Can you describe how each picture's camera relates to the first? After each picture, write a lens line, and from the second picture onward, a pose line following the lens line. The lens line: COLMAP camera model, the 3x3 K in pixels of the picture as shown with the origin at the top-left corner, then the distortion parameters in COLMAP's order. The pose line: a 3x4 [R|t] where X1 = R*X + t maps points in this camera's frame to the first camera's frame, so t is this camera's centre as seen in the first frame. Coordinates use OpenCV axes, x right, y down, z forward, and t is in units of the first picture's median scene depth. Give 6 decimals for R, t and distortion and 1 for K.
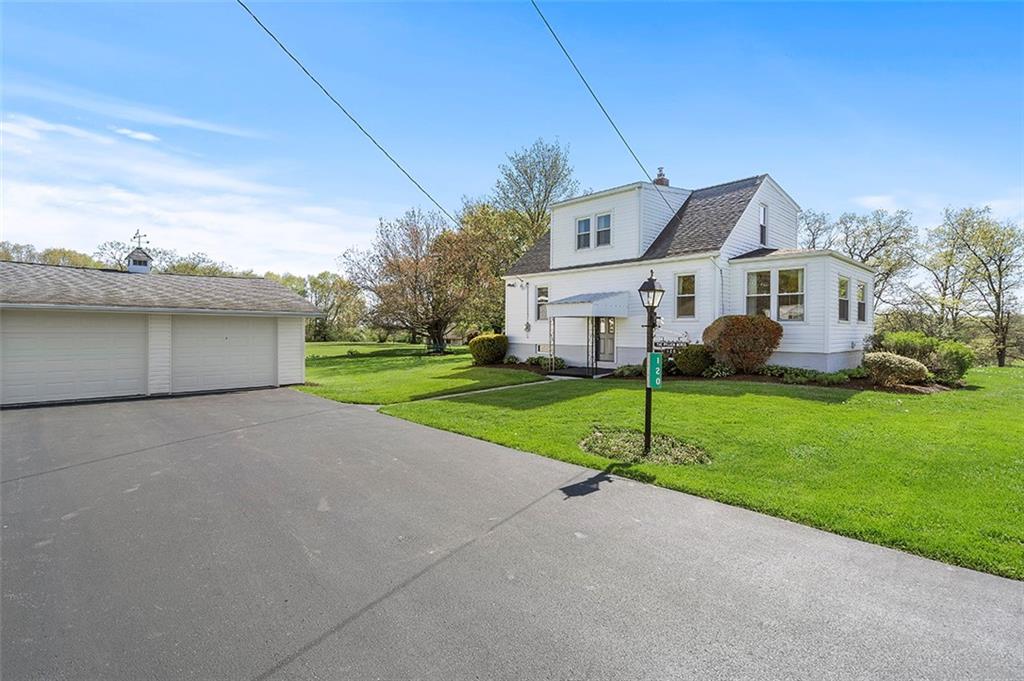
lens RADIAL K [[462.0, 0, 499.5], [0, 462.0, 340.8], [0, 0, 1]] dist [-0.002927, 0.000019]
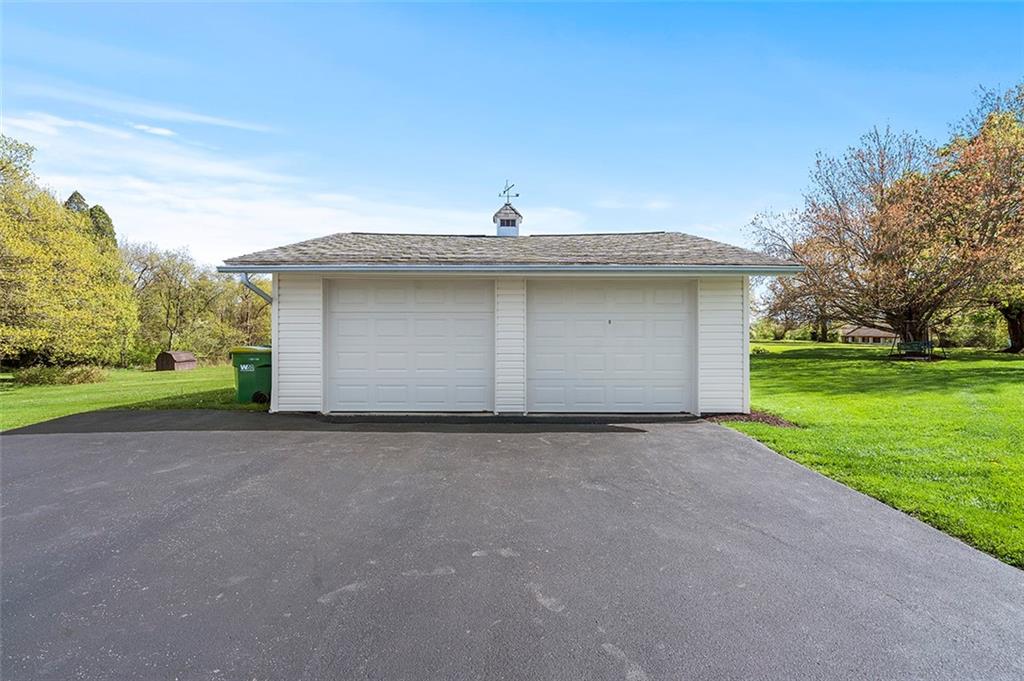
lens RADIAL K [[462.0, 0, 499.5], [0, 462.0, 340.8], [0, 0, 1]] dist [-0.002927, 0.000019]
pose [[0.711375, 0.012572, -0.702700, -0.264438], [-0.008263, 0.999921, 0.009524, 0.011986], [0.702764, -0.000969, 0.711423, 0.458969]]
